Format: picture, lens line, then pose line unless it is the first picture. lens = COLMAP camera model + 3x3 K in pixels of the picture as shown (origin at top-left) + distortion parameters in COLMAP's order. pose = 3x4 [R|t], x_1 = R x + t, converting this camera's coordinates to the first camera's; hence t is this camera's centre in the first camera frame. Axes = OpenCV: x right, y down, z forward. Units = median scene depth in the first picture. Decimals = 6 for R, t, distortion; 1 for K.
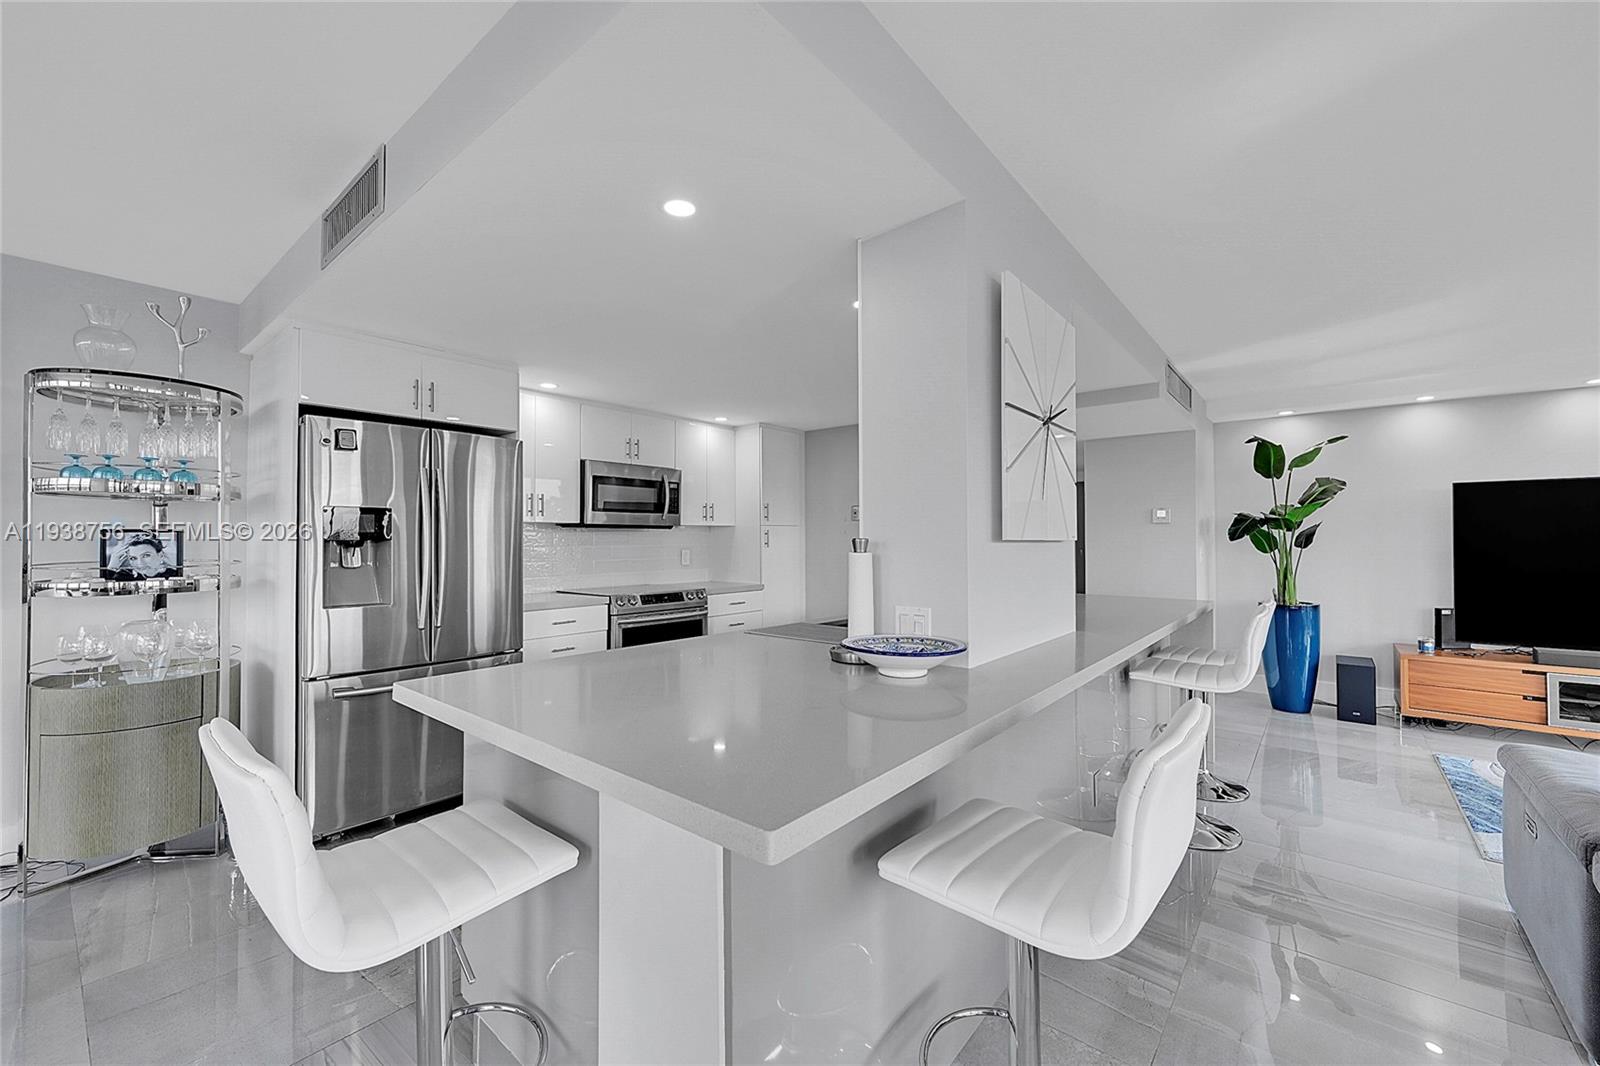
lens RADIAL K [[633.5, 0, 801.2], [0, 633.5, 532.7], [0, 0, 1]] dist [0.002485, -0.000561]
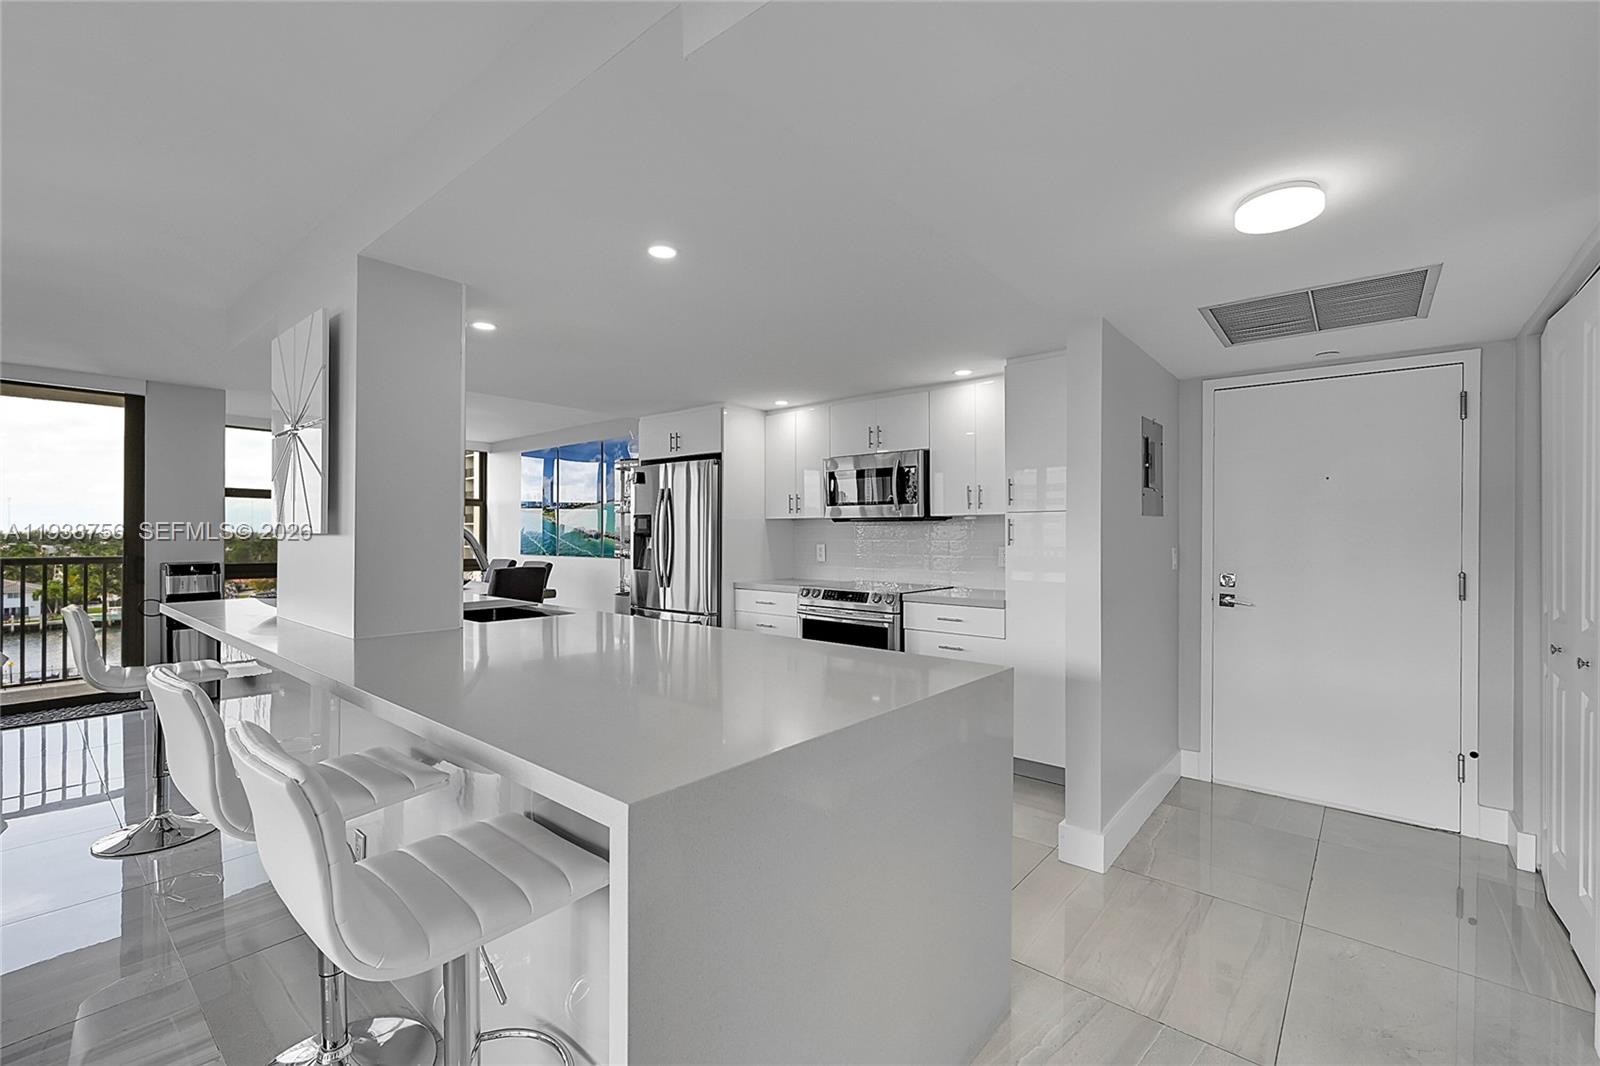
lens RADIAL K [[666.4, 0, 805.1], [0, 666.4, 531.3], [0, 0, 1]] dist [-0.000936, 0.001398]
pose [[-0.000624, -0.003013, -0.999995, 0.771954], [0.006791, 0.999972, -0.003017, 0.010326], [0.999977, -0.006793, -0.000604, 0.957205]]
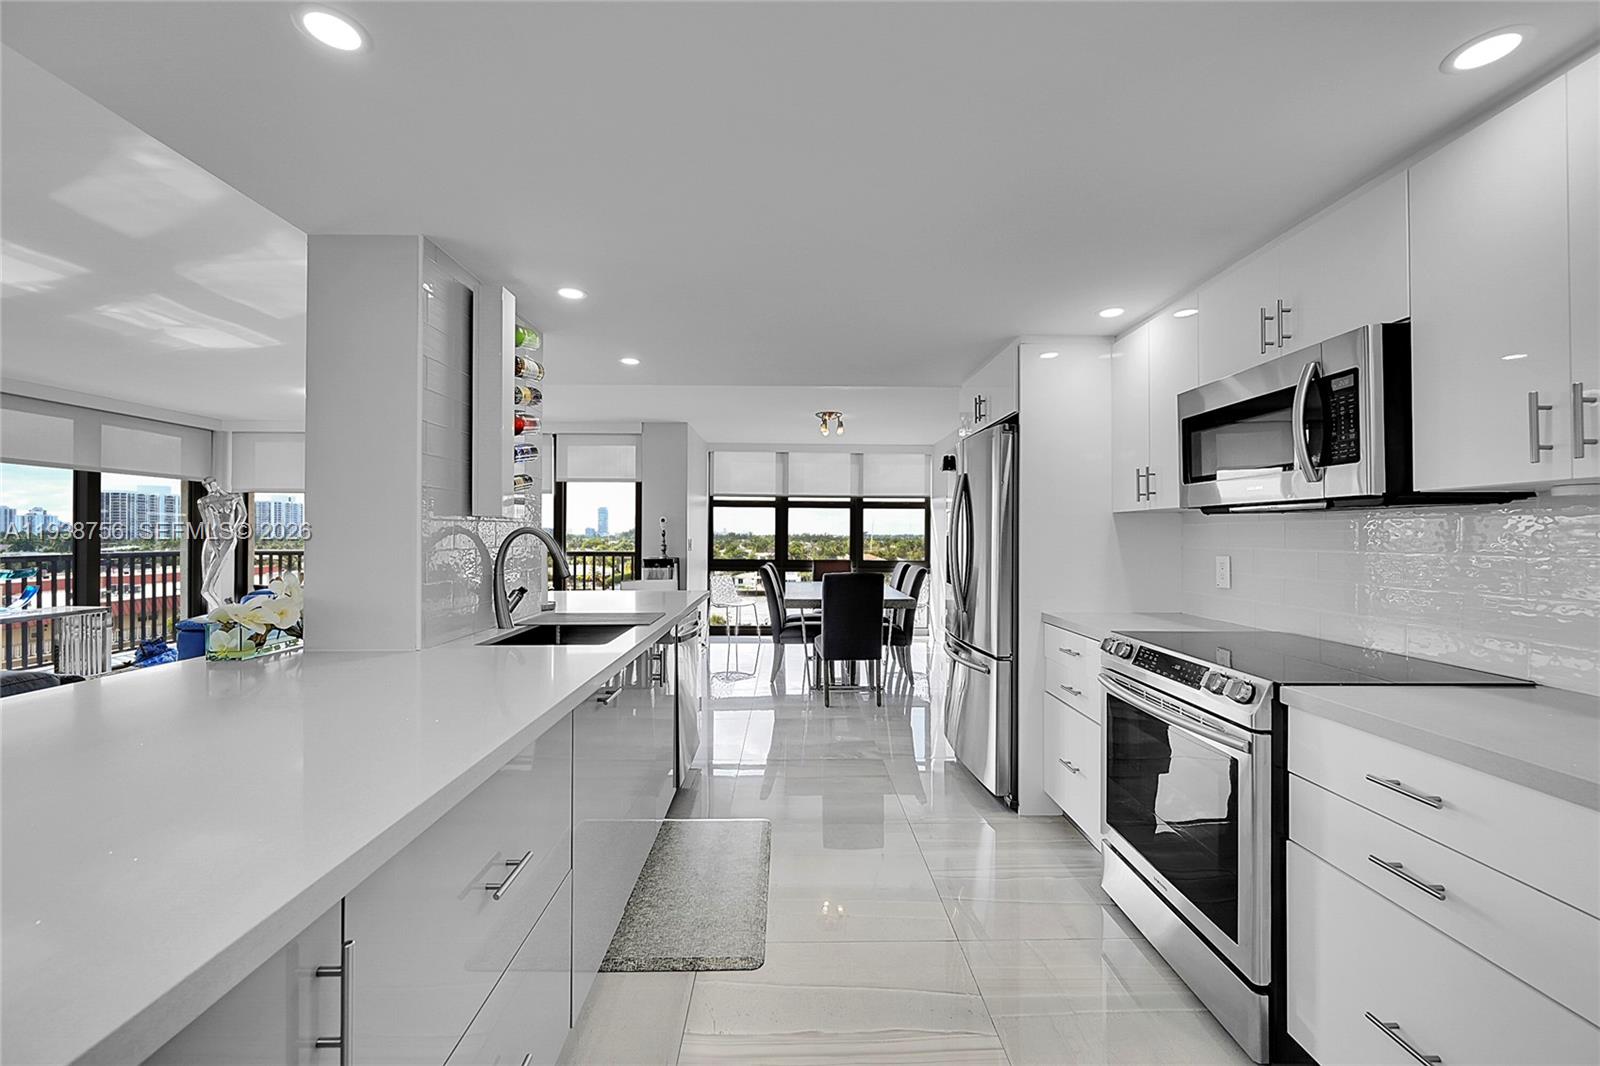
lens RADIAL K [[633.5, 0, 804.4], [0, 633.5, 529.0], [0, 0, 1]] dist [0.002485, -0.000561]
pose [[-0.755175, -0.004449, -0.655508, 0.275421], [0.007154, 0.999861, -0.015027, 0.010001], [0.655484, -0.016038, -0.755039, 1.190276]]
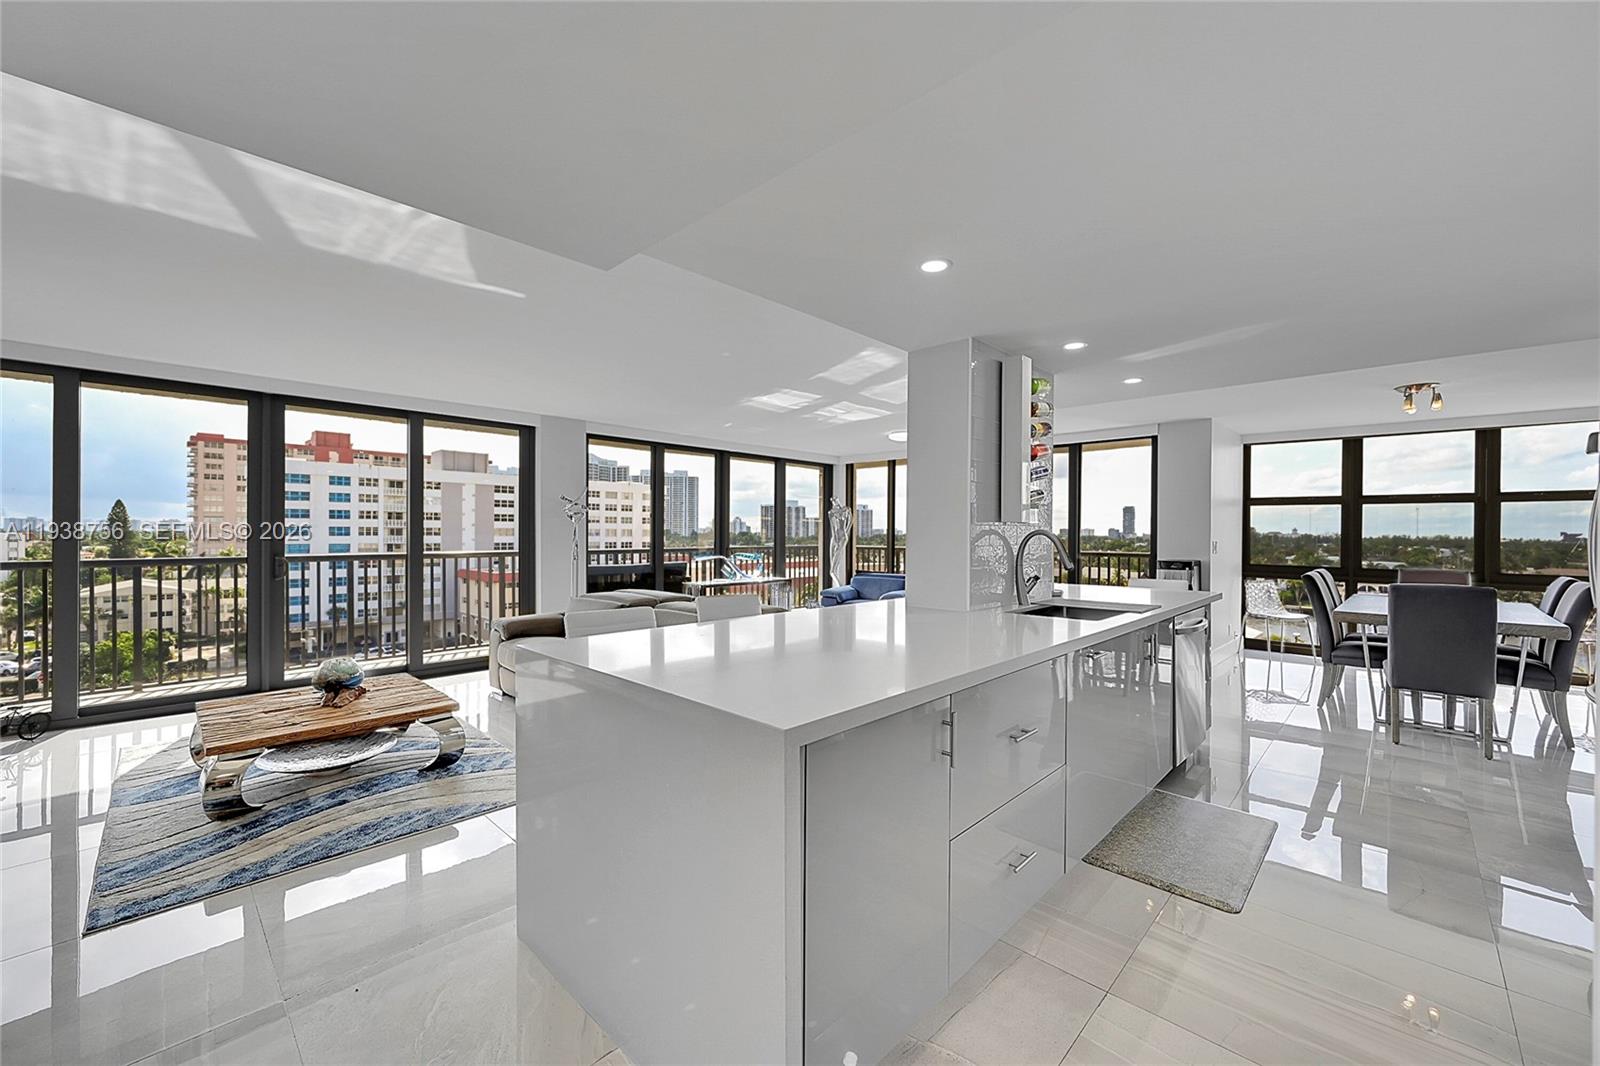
lens RADIAL K [[633.5, 0, 794.9], [0, 633.5, 536.2], [0, 0, 1]] dist [0.002485, -0.000561]
pose [[-0.996977, -0.004303, 0.077577, 0.322222], [-0.004792, 0.999970, -0.006119, 0.011095], [-0.077548, -0.006473, -0.996968, 1.371685]]
